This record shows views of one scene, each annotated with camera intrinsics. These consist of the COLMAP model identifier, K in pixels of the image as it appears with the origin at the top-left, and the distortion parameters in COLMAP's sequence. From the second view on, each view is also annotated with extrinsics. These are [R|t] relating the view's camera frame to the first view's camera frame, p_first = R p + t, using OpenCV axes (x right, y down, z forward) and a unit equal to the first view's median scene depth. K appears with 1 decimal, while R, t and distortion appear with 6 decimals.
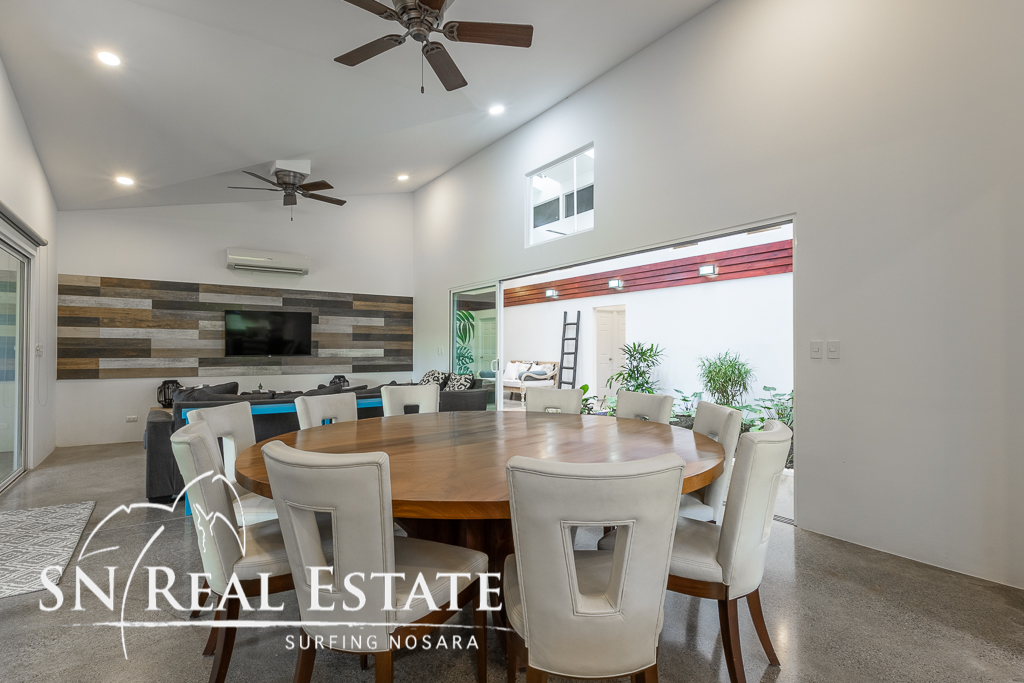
lens RADIAL K [[518.1, 0, 511.0], [0, 518.1, 346.2], [0, 0, 1]] dist [0.042653, 0.000192]
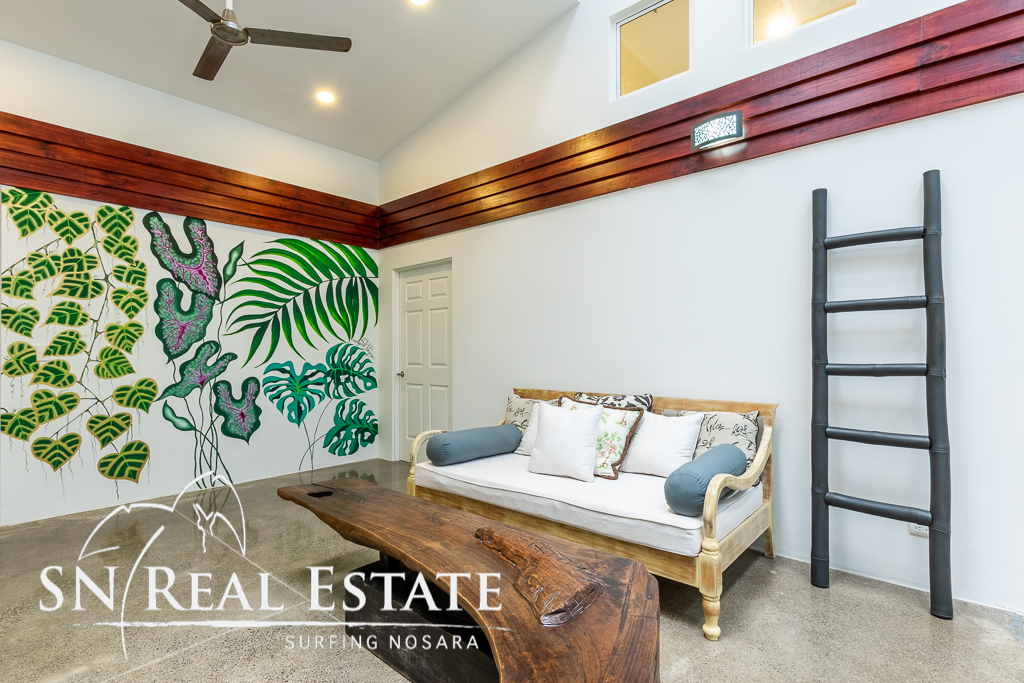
lens RADIAL K [[518.1, 0, 510.8], [0, 518.1, 343.8], [0, 0, 1]] dist [0.042653, 0.000192]
pose [[0.970714, -0.000558, 0.240238, -0.069637], [0.002659, 0.999961, -0.008420, 0.003136], [-0.240224, 0.008812, 0.970678, 0.625809]]
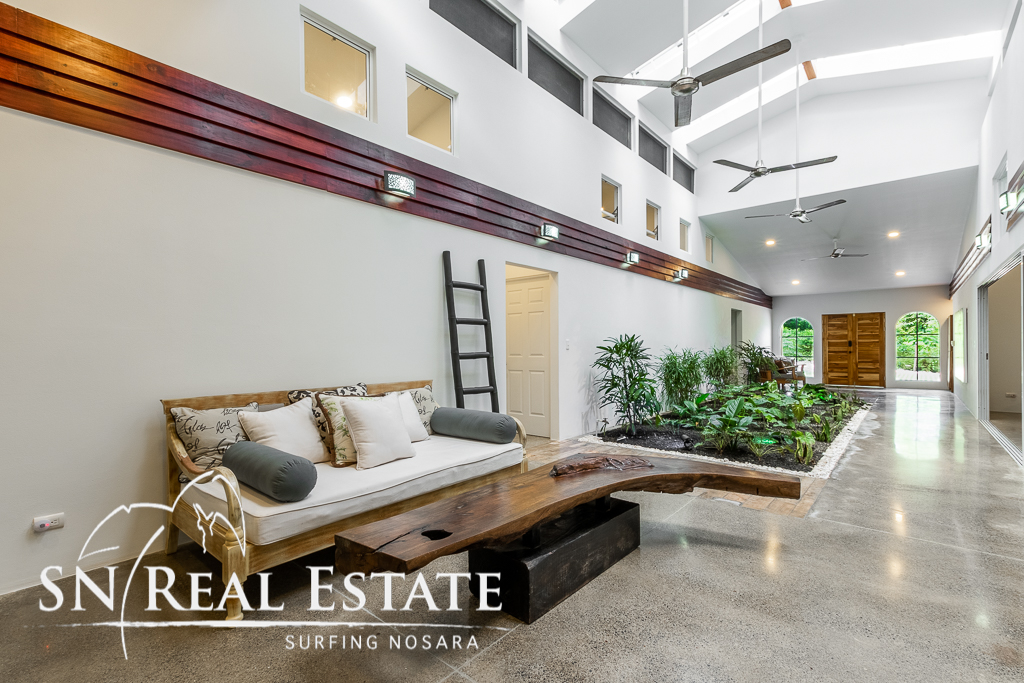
lens RADIAL K [[463.1, 0, 529.6], [0, 463.1, 352.3], [0, 0, 1]] dist [0.001749, -0.001371]
pose [[-0.292484, -0.008592, 0.956232, -0.199625], [0.002049, 0.999952, 0.009612, 0.005691], [-0.956268, 0.004771, -0.292452, 0.813984]]
